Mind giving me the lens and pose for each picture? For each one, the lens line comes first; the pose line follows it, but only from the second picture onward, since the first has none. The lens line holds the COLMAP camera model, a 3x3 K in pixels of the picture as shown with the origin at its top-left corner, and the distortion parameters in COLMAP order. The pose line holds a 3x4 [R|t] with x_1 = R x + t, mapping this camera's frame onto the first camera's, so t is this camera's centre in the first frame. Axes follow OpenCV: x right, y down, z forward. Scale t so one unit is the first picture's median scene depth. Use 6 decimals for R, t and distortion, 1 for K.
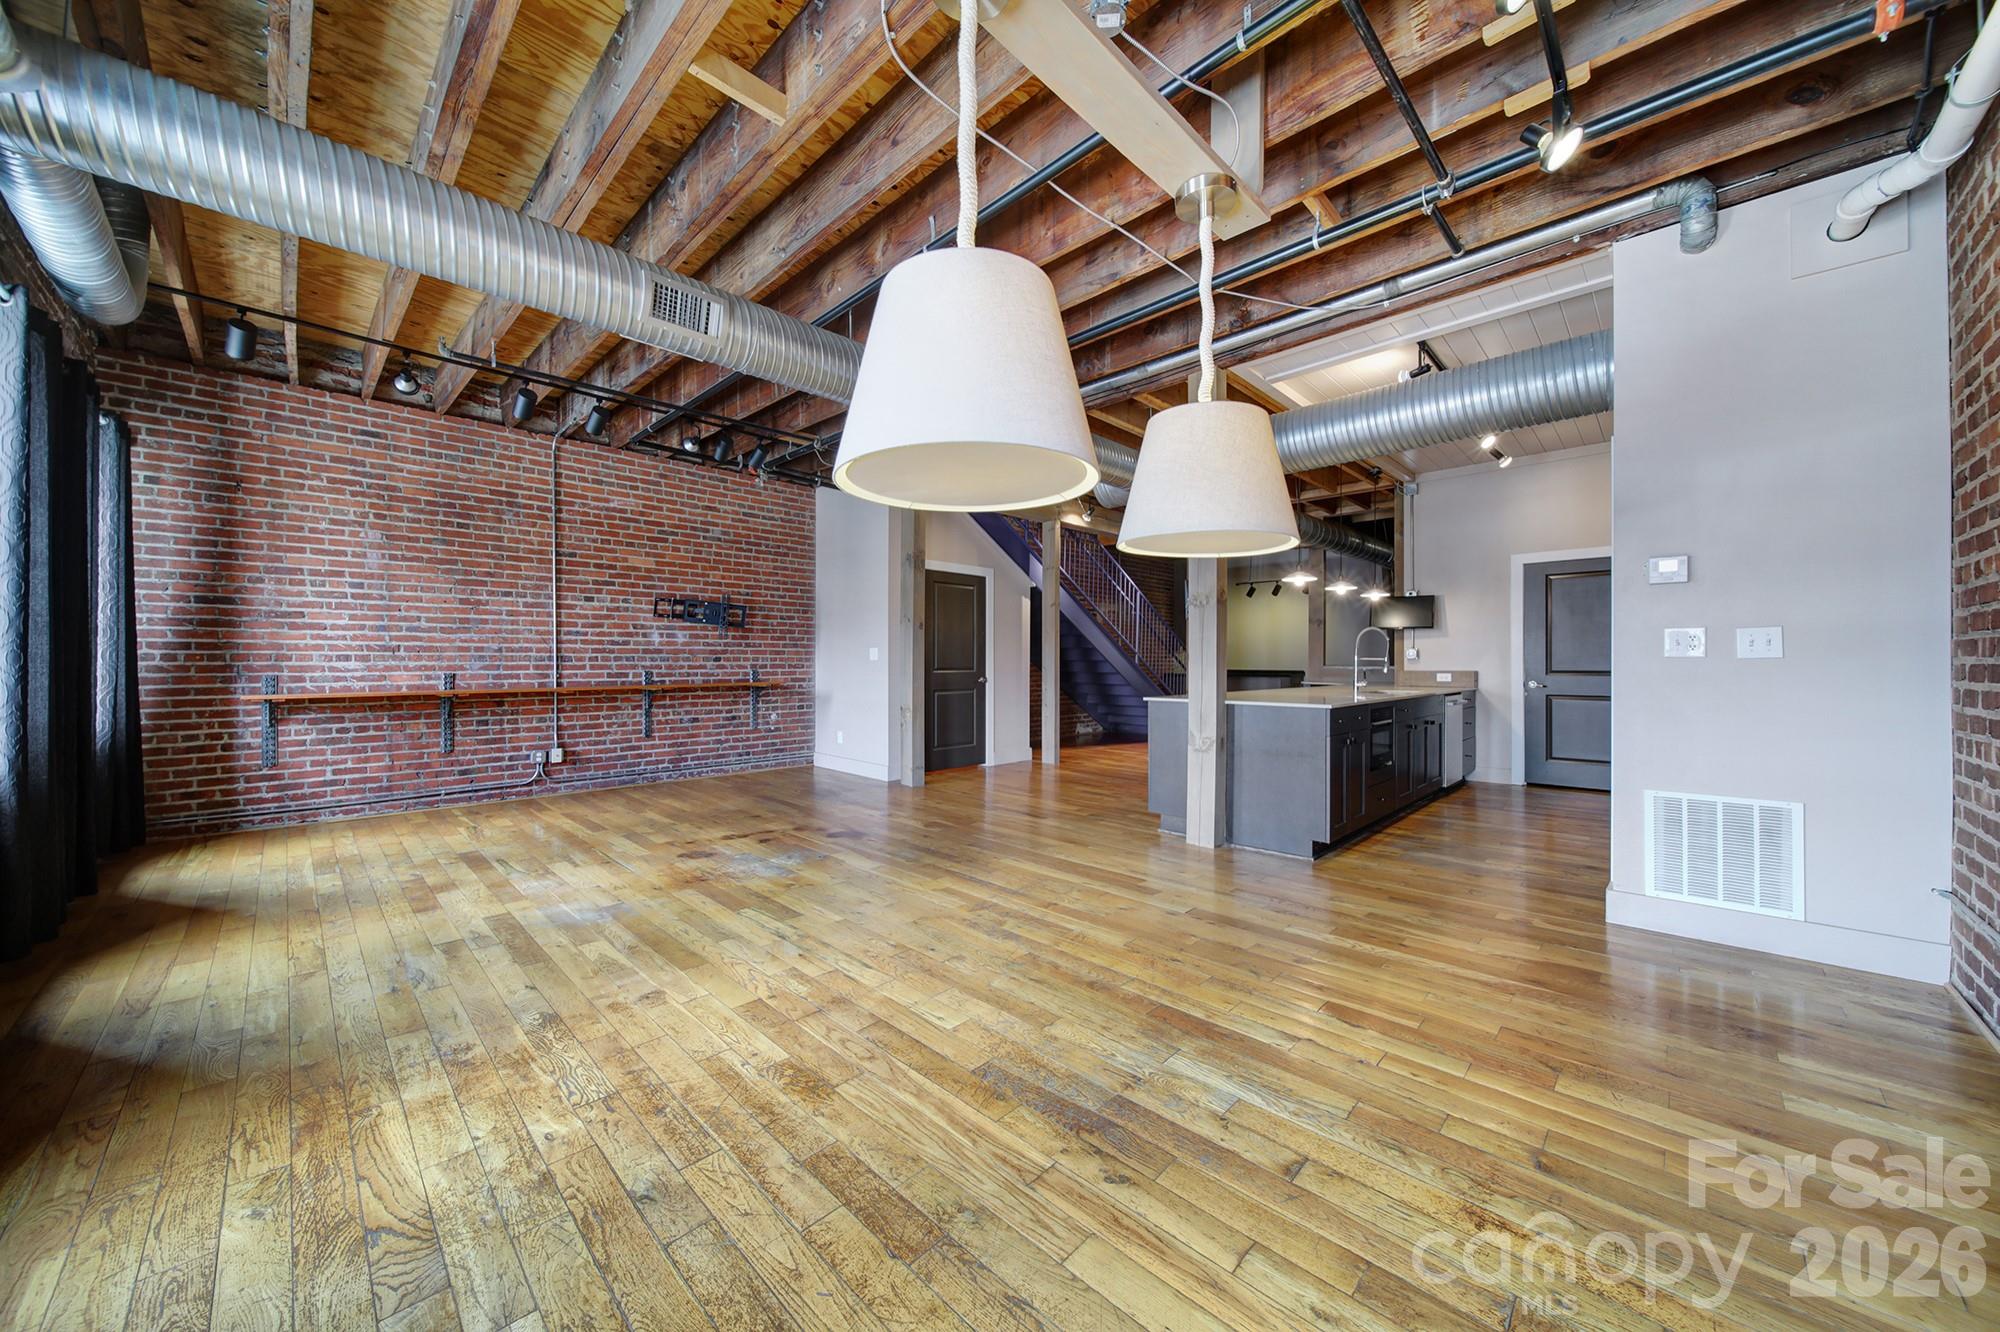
lens RADIAL K [[702.3, 0, 1000.0], [0, 702.3, 666.0], [0, 0, 1]] dist [-0.000766, -0.000037]
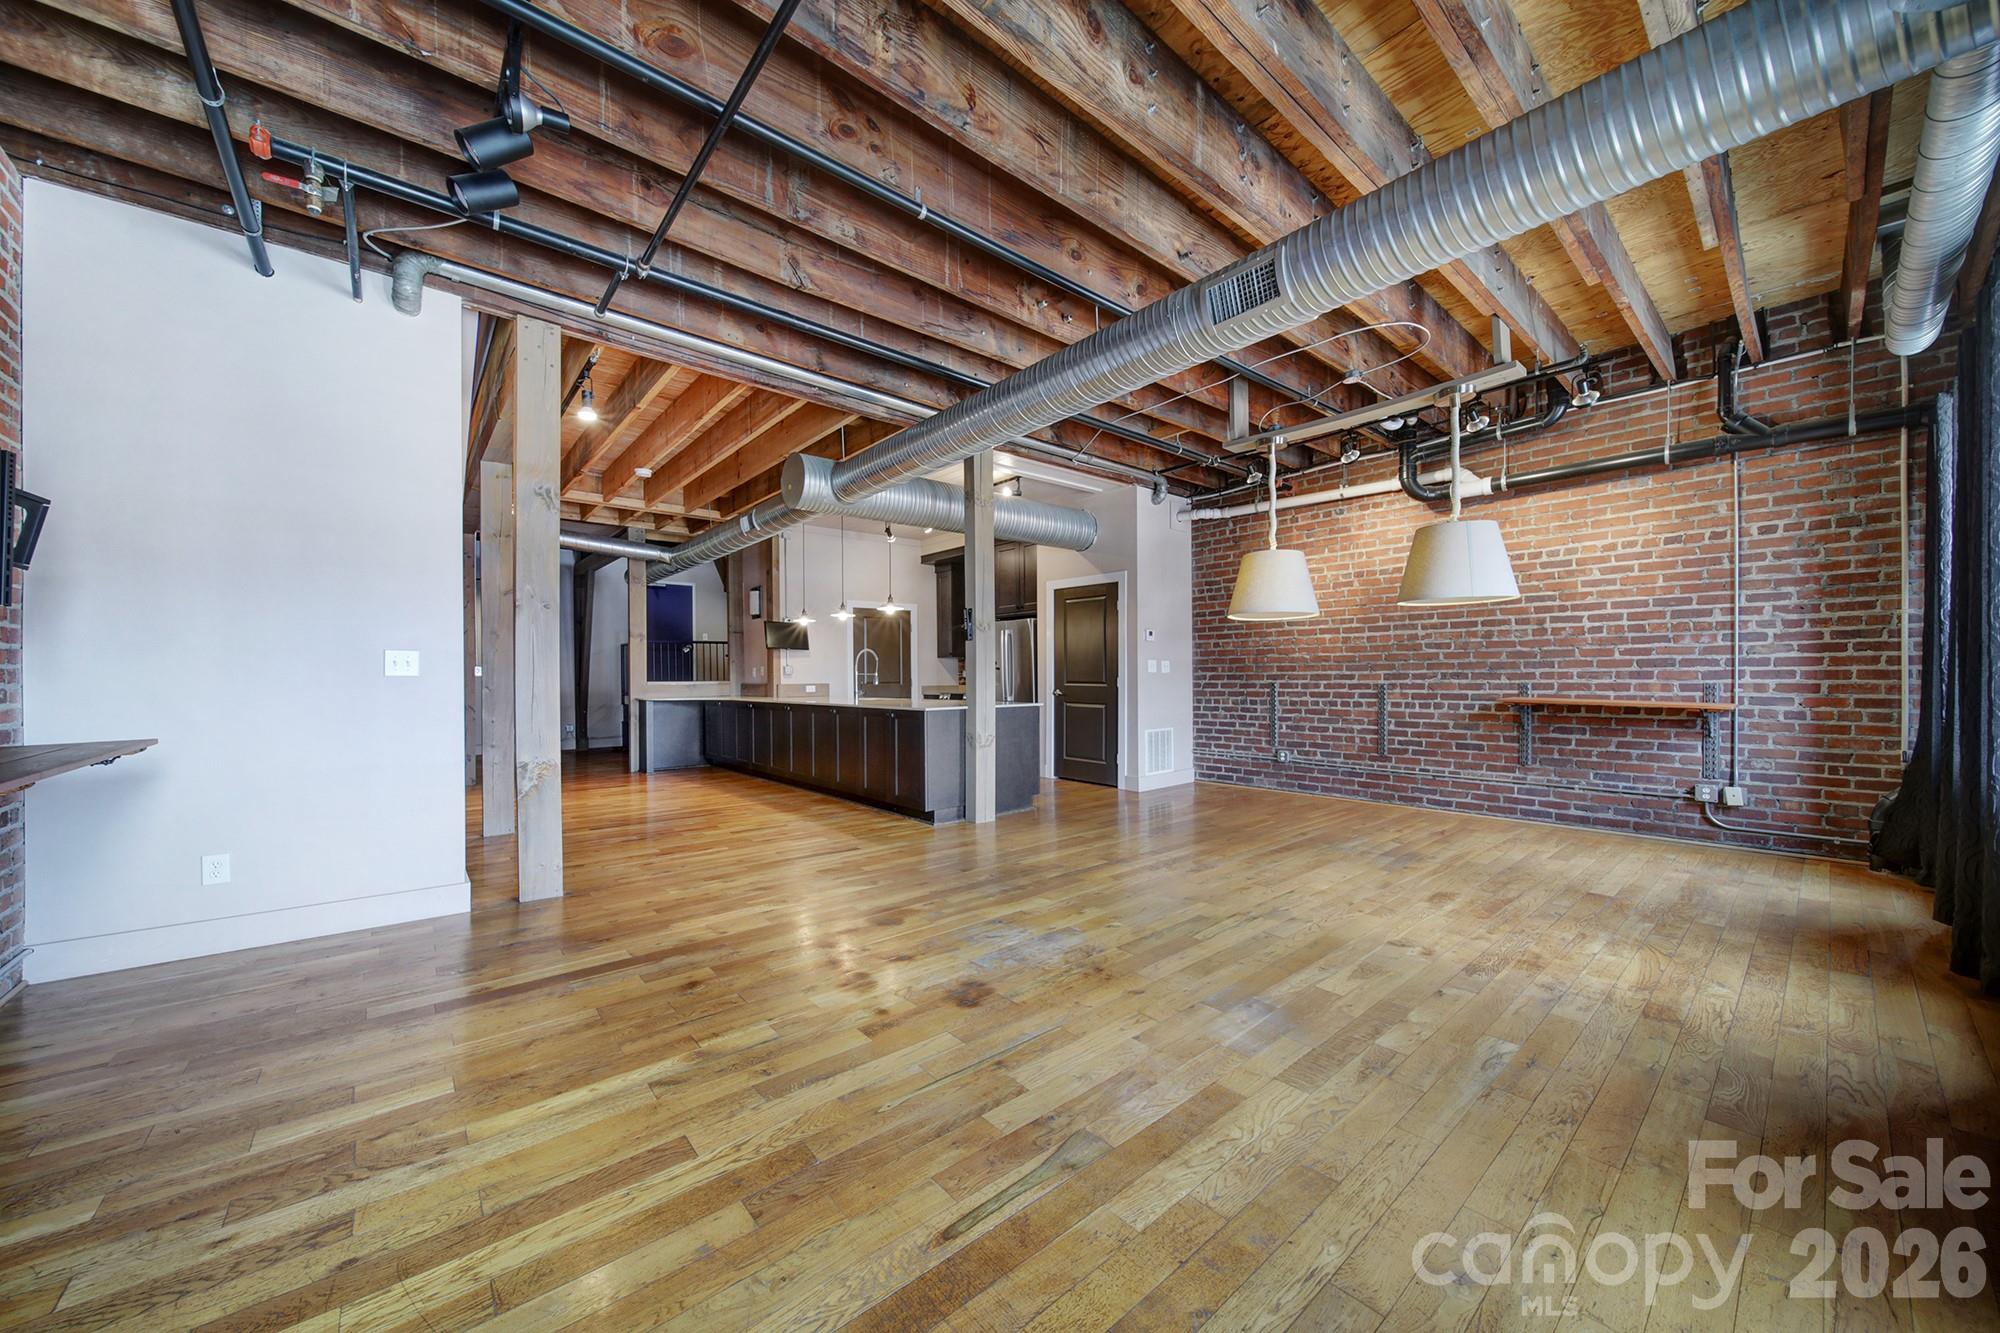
lens RADIAL K [[708.0, 0, 1002.3], [0, 708.0, 672.4], [0, 0, 1]] dist [0.000191, -0.000115]
pose [[0.090314, 0.003384, 0.995908, -0.652798], [0.011050, 0.999929, -0.004400, -0.003428], [-0.995852, 0.011402, 0.090270, 0.572384]]
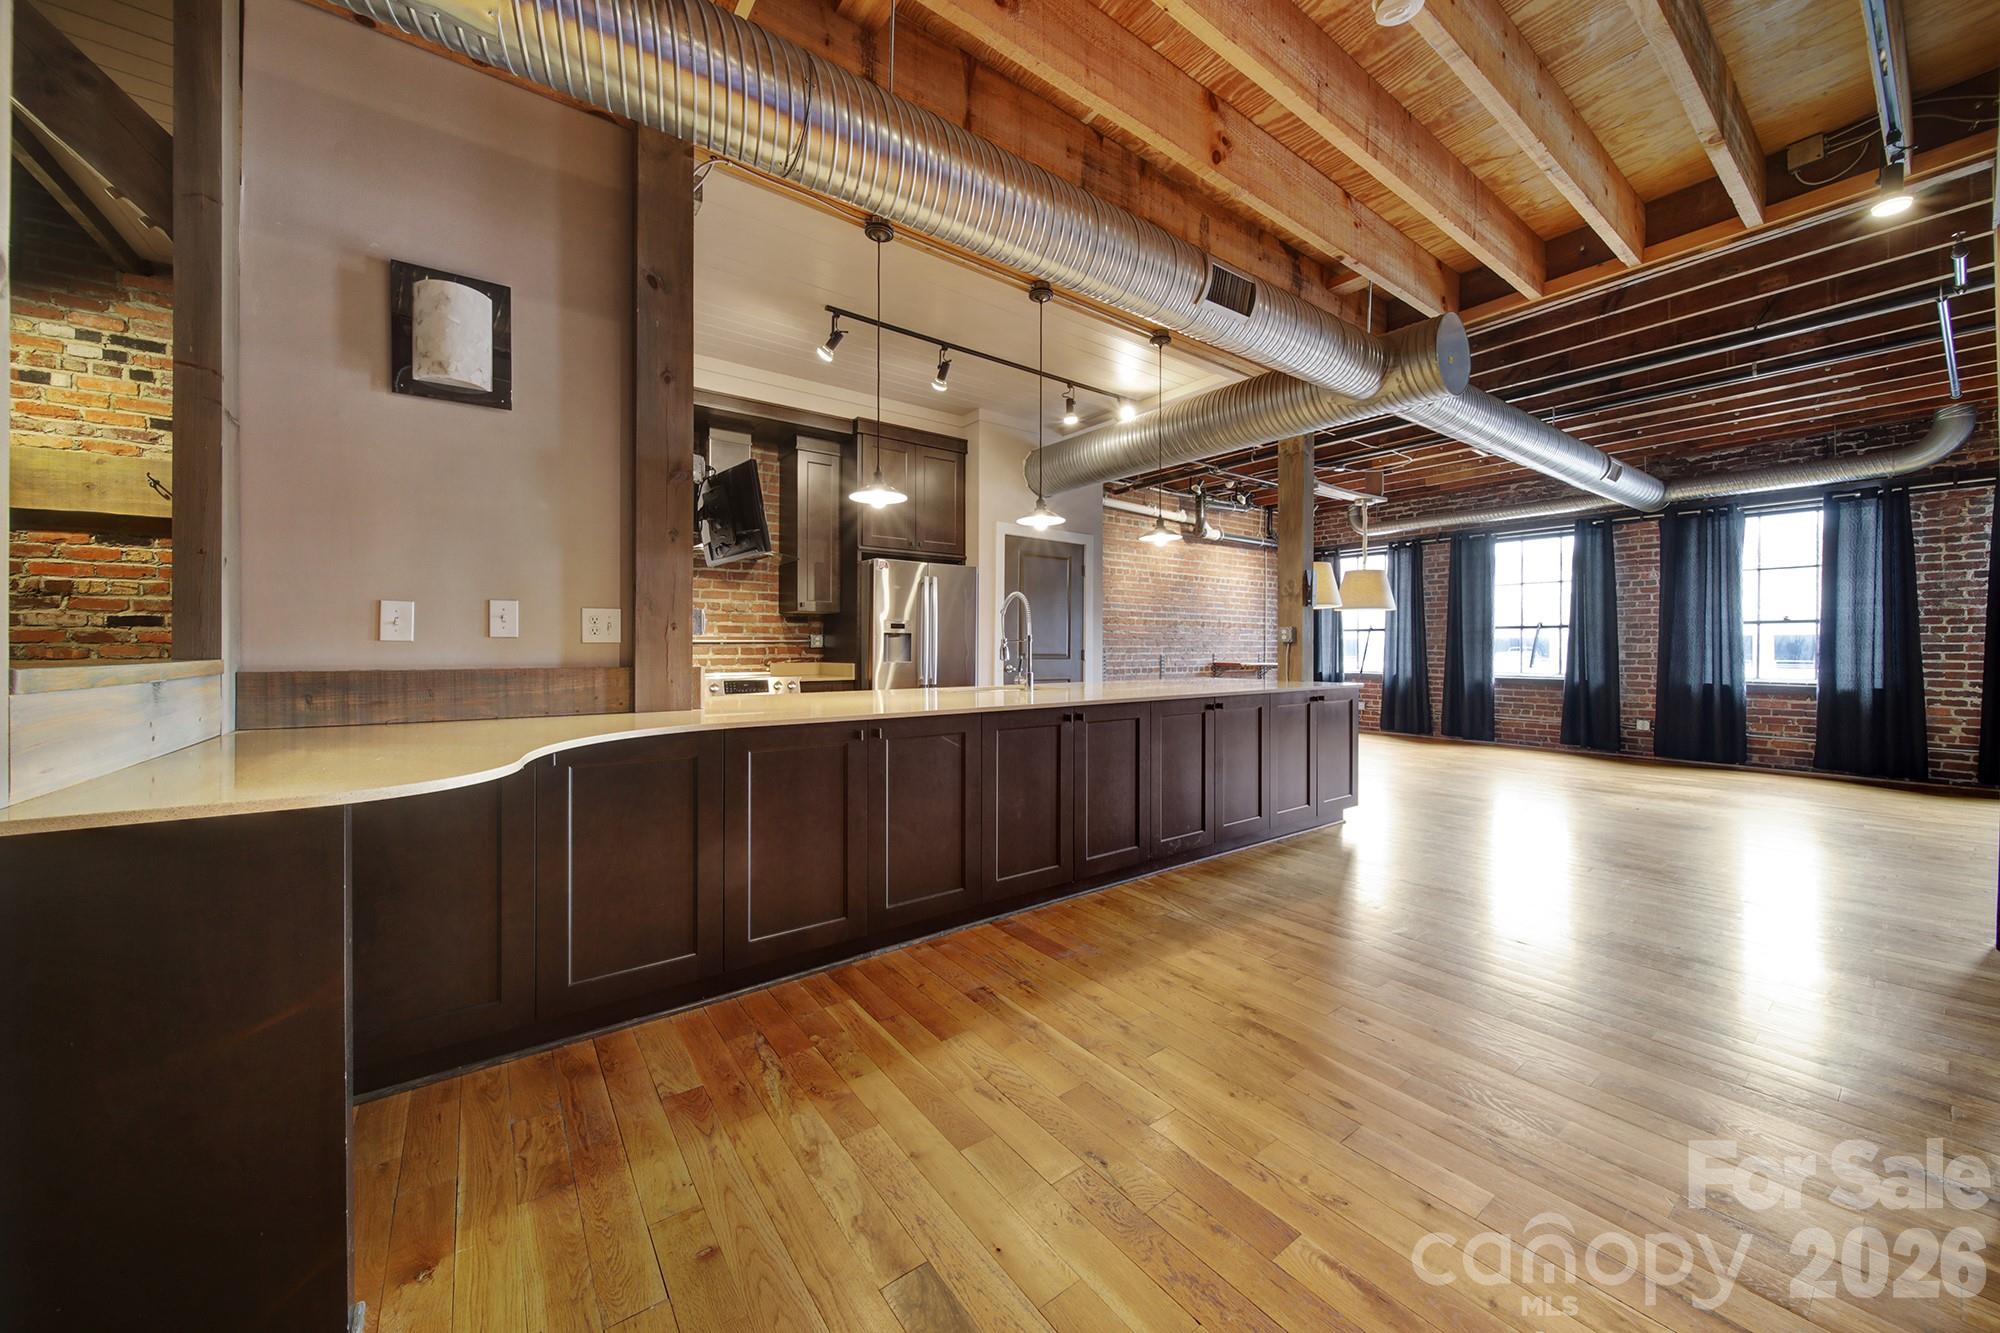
lens RADIAL K [[710.2, 0, 987.1], [0, 710.2, 644.4], [0, 0, 1]] dist [-0.006161, -0.000261]
pose [[-0.984700, -0.001208, 0.174256, 0.399590], [-0.001314, 0.999999, -0.000492, -0.005379], [-0.174255, -0.000714, -0.984700, 1.489937]]
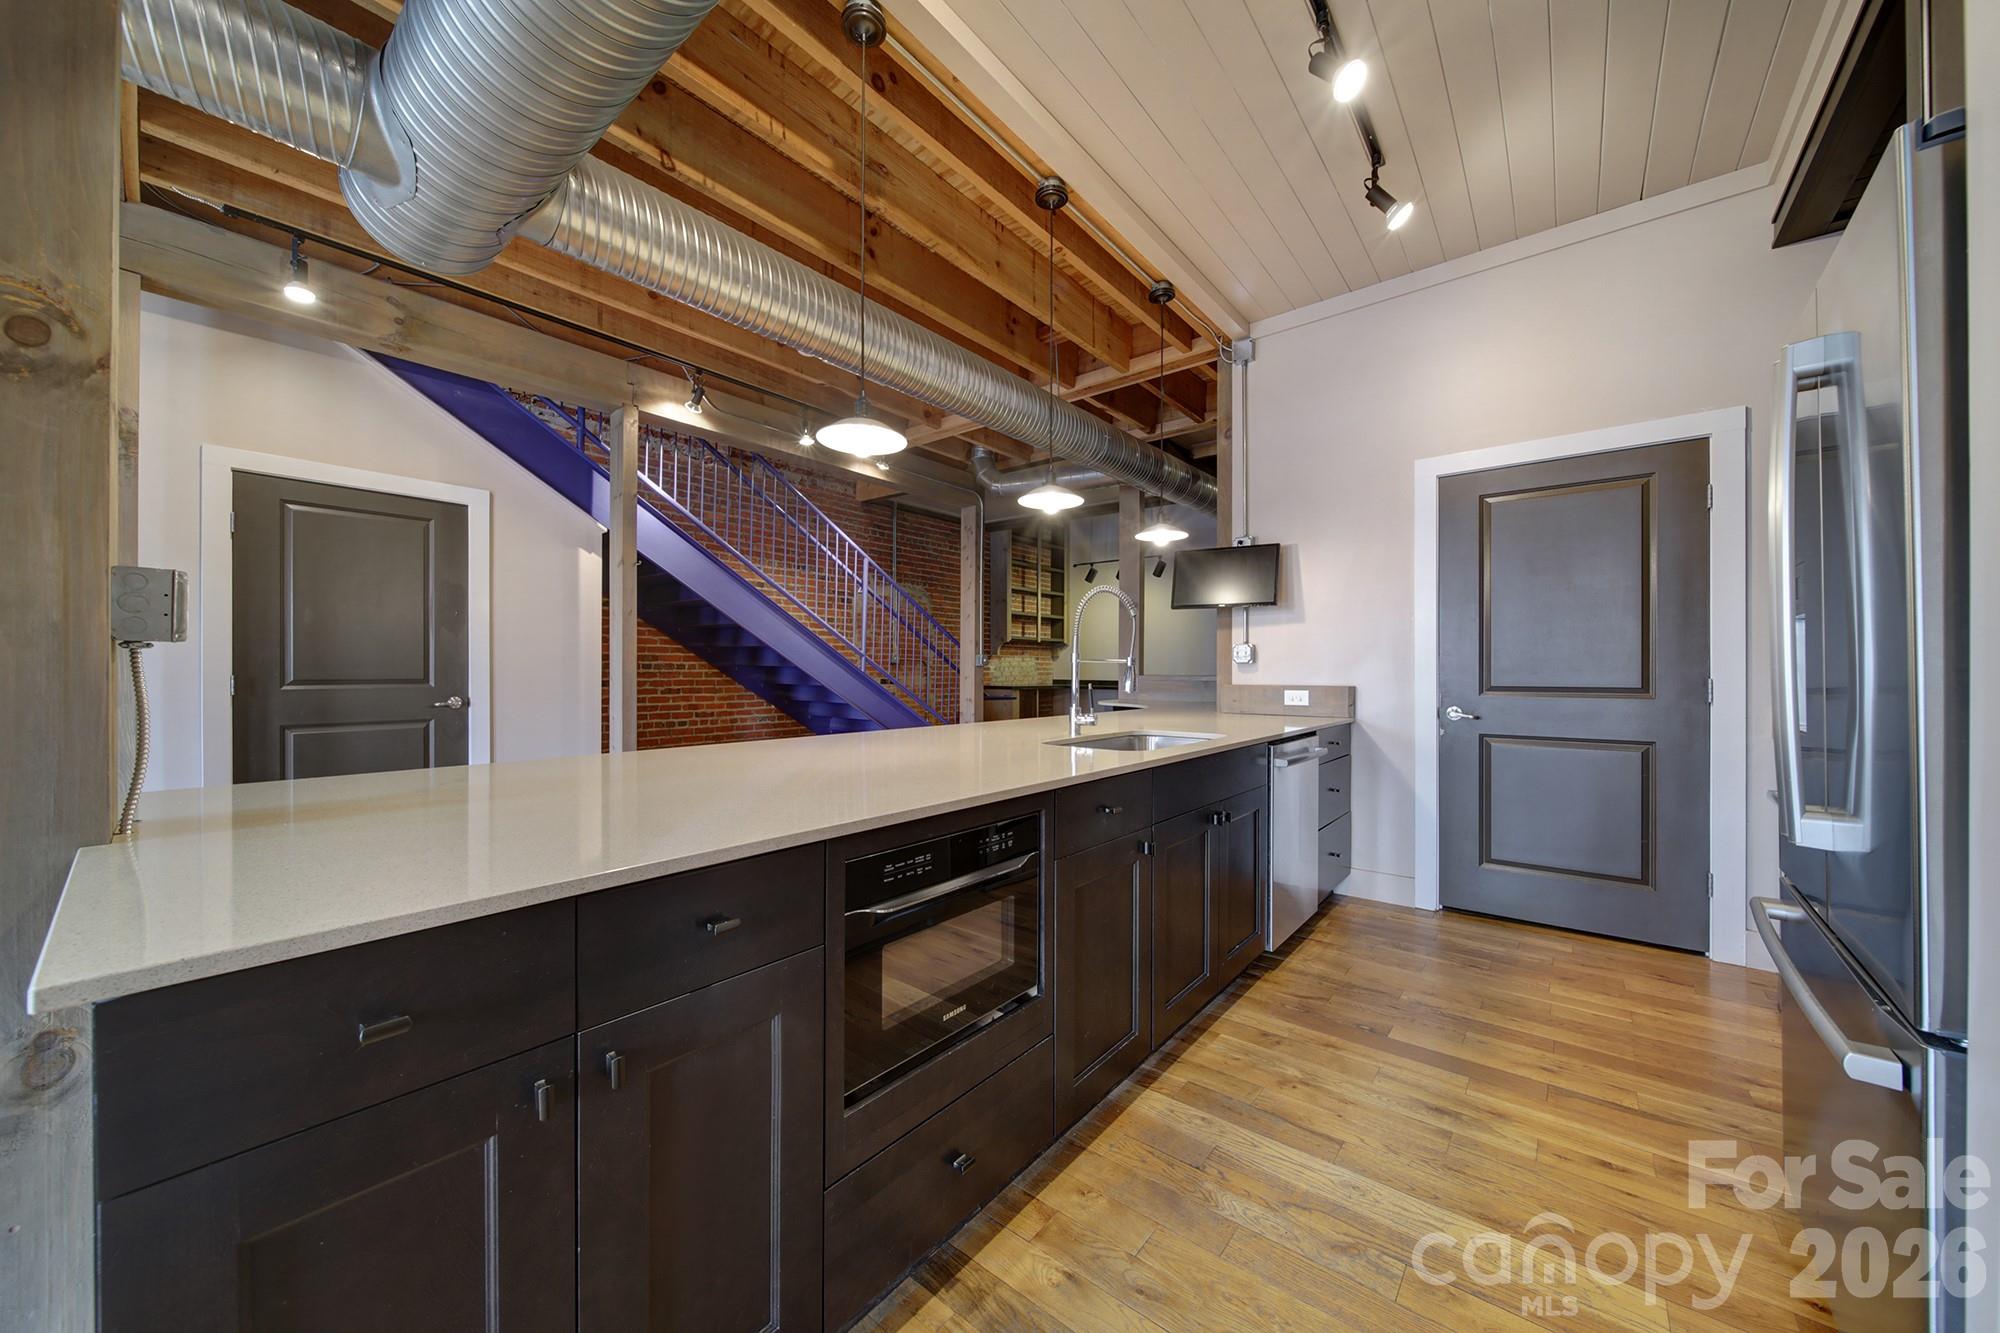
lens RADIAL K [[708.0, 0, 1002.3], [0, 708.0, 672.4], [0, 0, 1]] dist [0.000191, -0.000115]
pose [[0.996375, -0.000824, 0.085065, 0.388221], [0.000735, 0.999999, 0.001082, -0.004069], [-0.085066, -0.001015, 0.996375, 0.515955]]
